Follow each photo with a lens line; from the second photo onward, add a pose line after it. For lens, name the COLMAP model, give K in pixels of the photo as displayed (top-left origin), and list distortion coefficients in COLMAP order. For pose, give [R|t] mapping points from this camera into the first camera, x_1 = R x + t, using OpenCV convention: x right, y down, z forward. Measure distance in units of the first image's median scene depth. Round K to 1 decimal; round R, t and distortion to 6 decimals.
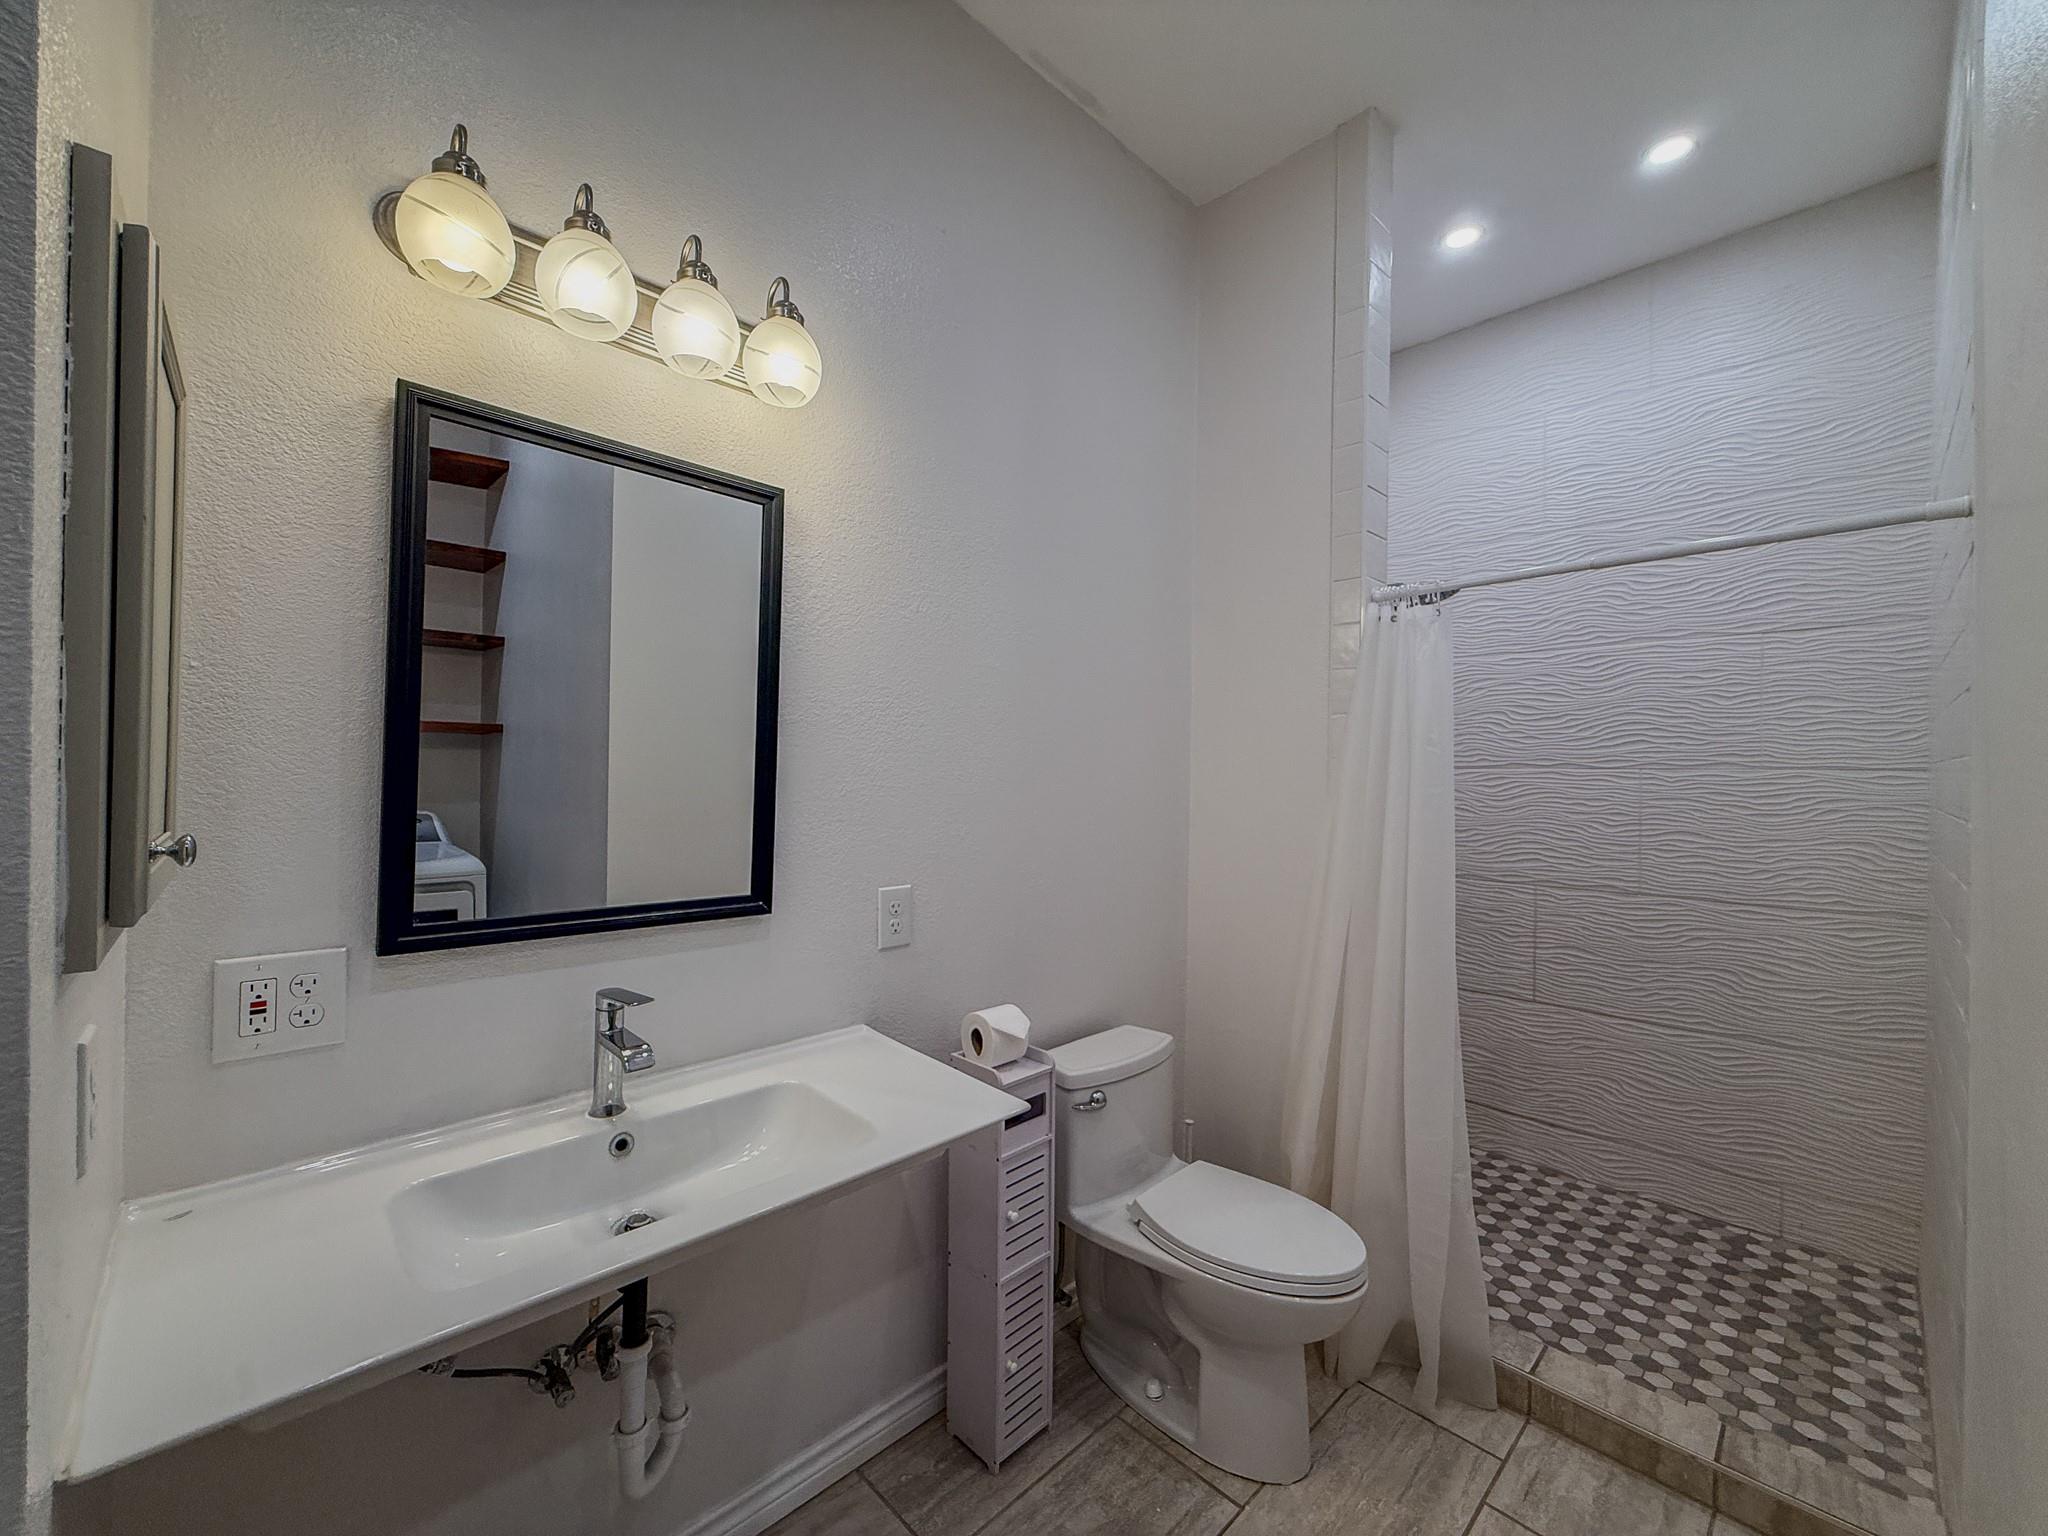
lens RADIAL K [[820.0, 0, 1027.2], [0, 820.0, 775.3], [0, 0, 1]] dist [0.001636, 0.000101]
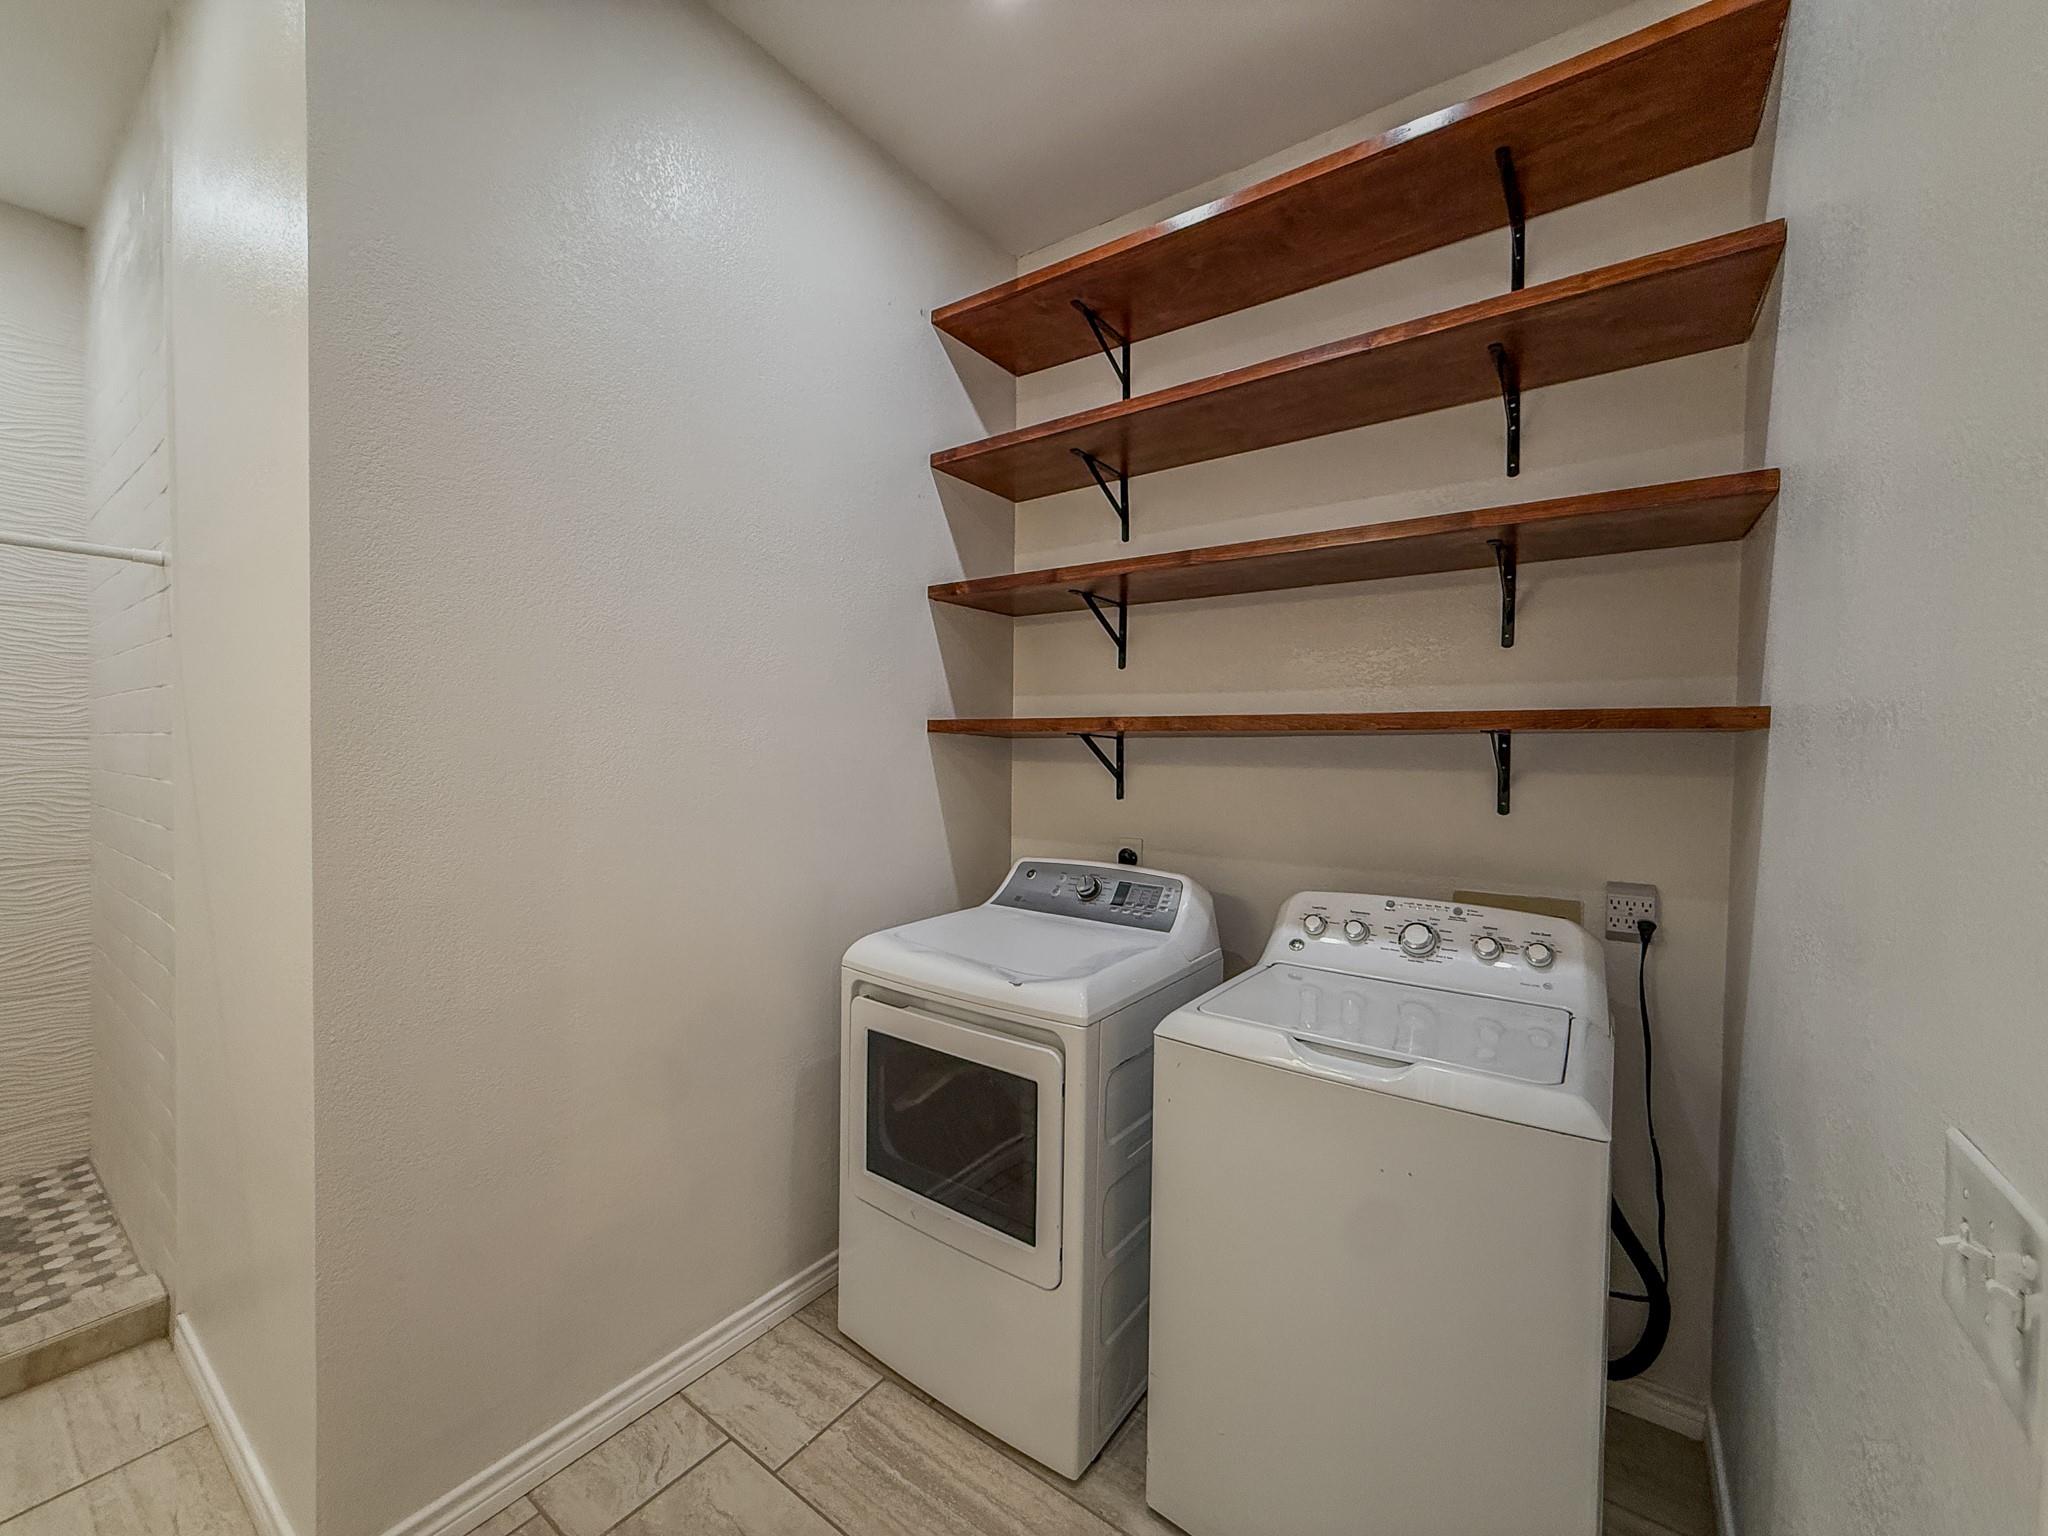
lens RADIAL K [[820.0, 0, 1026.8], [0, 820.0, 770.7], [0, 0, 1]] dist [0.001636, 0.000101]
pose [[-0.176120, -0.033132, 0.983811, -0.372305], [-0.009604, 0.999444, 0.031939, -0.012051], [-0.984322, -0.003823, -0.176340, -0.161189]]
